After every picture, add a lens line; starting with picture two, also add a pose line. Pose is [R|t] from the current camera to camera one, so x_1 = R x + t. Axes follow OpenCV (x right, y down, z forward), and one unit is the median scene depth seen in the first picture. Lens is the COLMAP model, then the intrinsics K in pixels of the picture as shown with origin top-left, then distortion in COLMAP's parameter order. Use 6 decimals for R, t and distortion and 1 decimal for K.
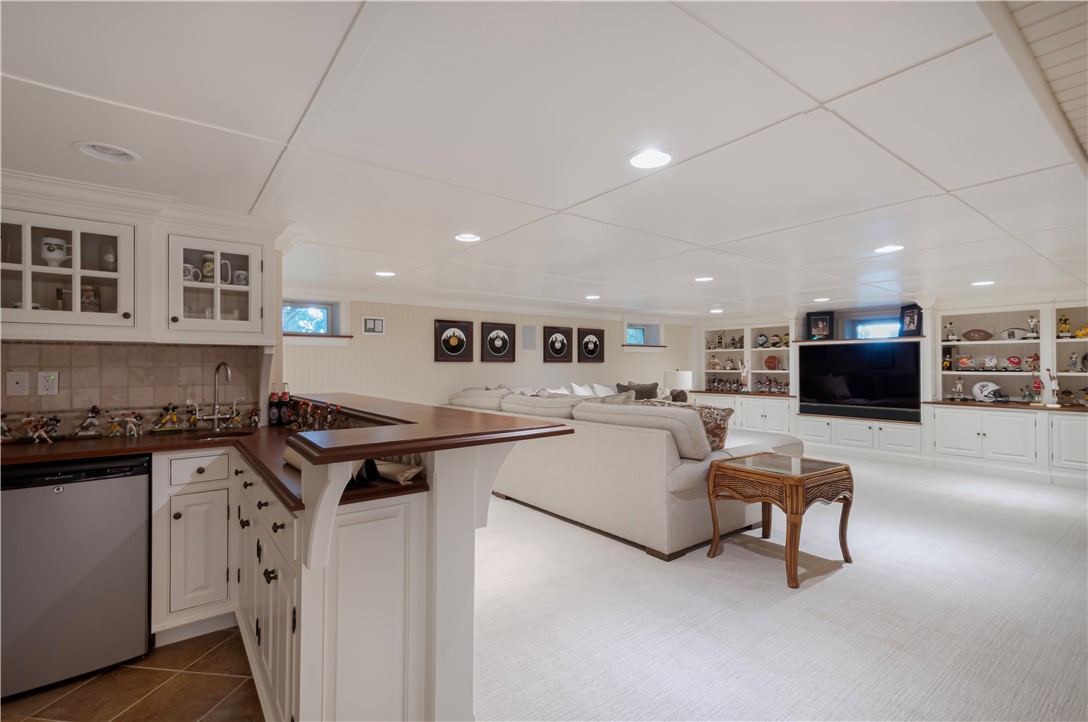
lens RADIAL K [[490.7, 0, 541.0], [0, 490.7, 366.3], [0, 0, 1]] dist [0.001589, 0.000074]
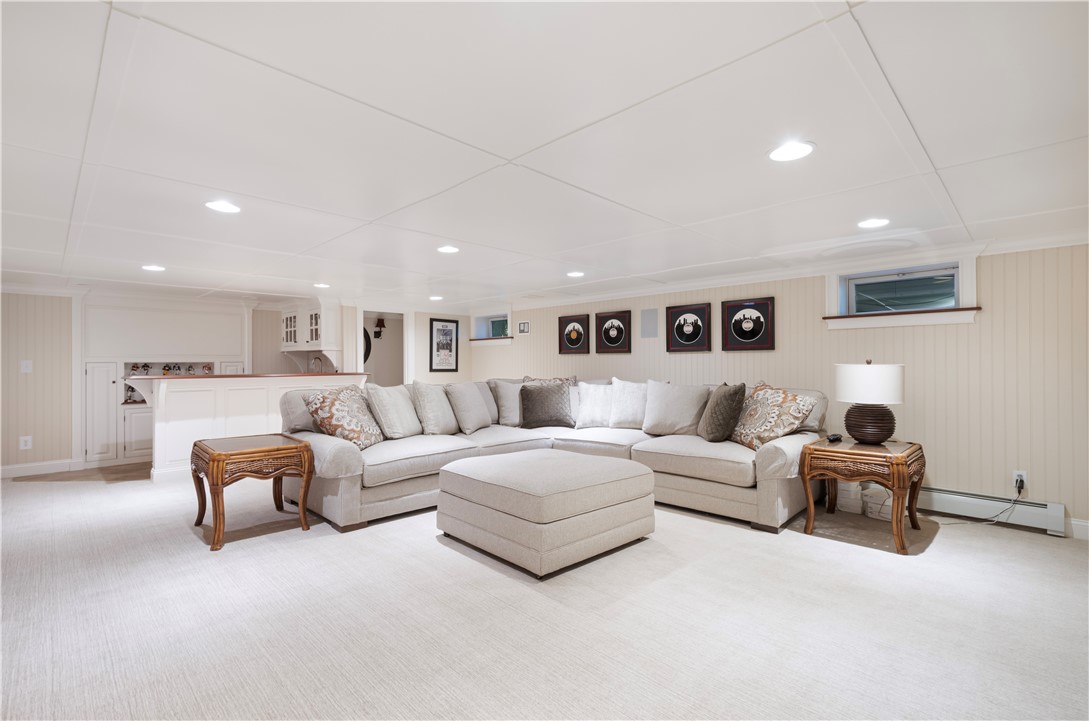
lens RADIAL K [[491.2, 0, 541.5], [0, 491.2, 358.2], [0, 0, 1]] dist [0.001589, 0.000074]
pose [[0.124047, 0.003475, -0.992270, 0.832054], [0.015481, 0.999865, 0.005437, -0.006093], [0.992156, -0.016036, 0.123977, 0.742963]]
